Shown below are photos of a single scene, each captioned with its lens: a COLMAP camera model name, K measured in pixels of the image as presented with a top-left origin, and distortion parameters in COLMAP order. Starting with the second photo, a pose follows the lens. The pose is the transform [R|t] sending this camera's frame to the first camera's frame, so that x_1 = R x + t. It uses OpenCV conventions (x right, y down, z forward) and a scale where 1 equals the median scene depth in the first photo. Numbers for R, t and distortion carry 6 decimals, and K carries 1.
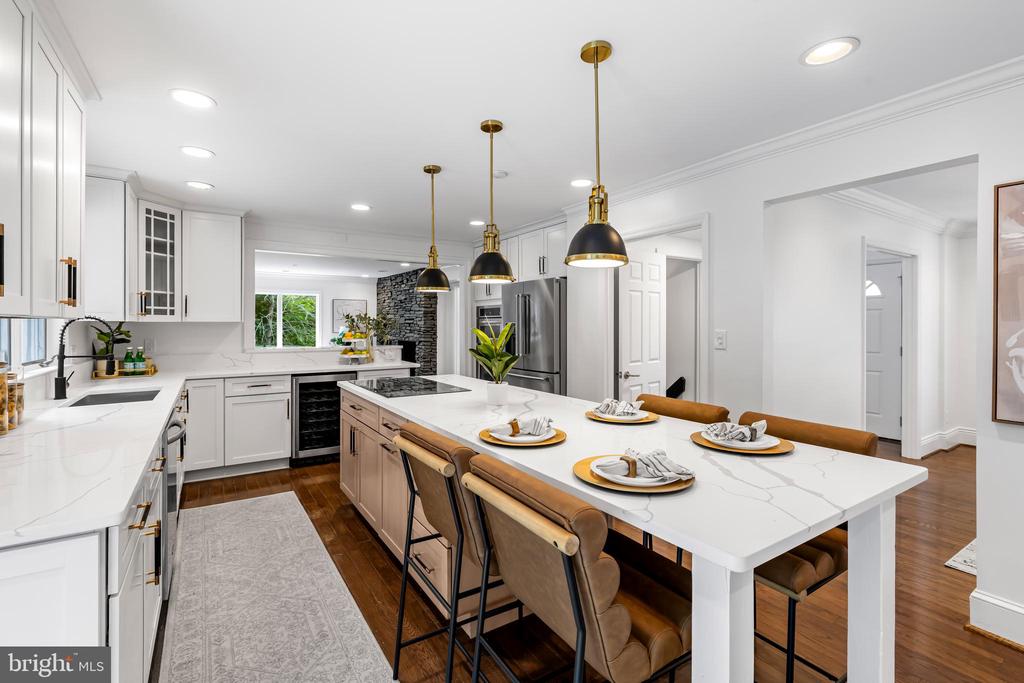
lens RADIAL K [[470.3, 0, 508.1], [0, 470.3, 322.0], [0, 0, 1]] dist [-0.001463, -0.000150]
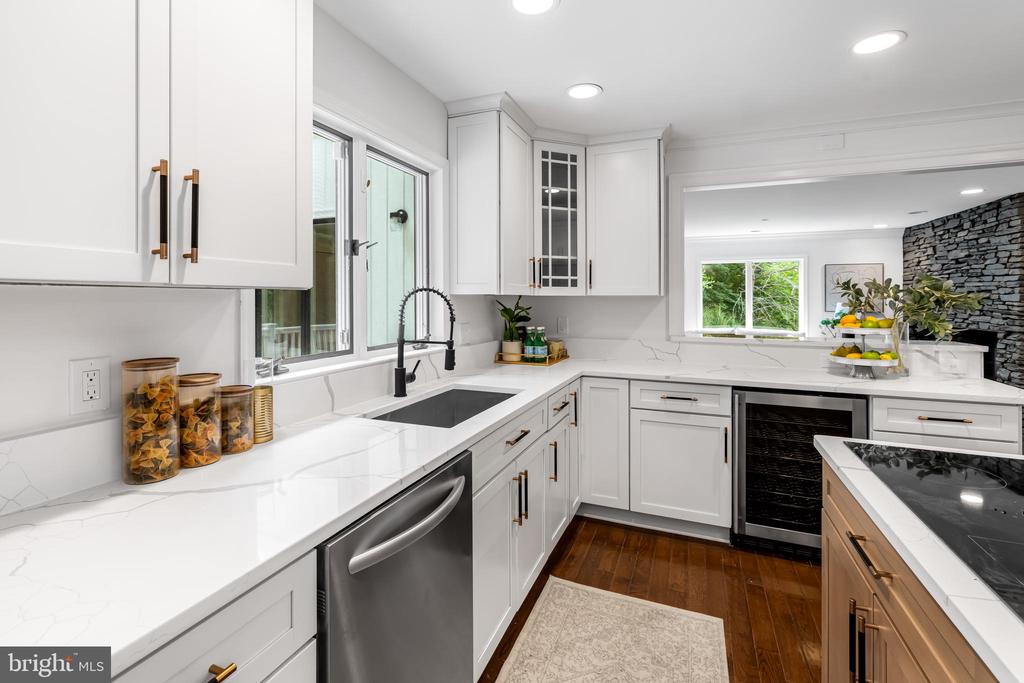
lens RADIAL K [[455.2, 0, 509.5], [0, 455.2, 296.0], [0, 0, 1]] dist [-0.001385, -0.000372]
pose [[0.561725, -0.003601, -0.827316, -0.158083], [0.001213, 0.999993, -0.003529, 0.002471], [0.827323, 0.000979, 0.561726, 0.481037]]
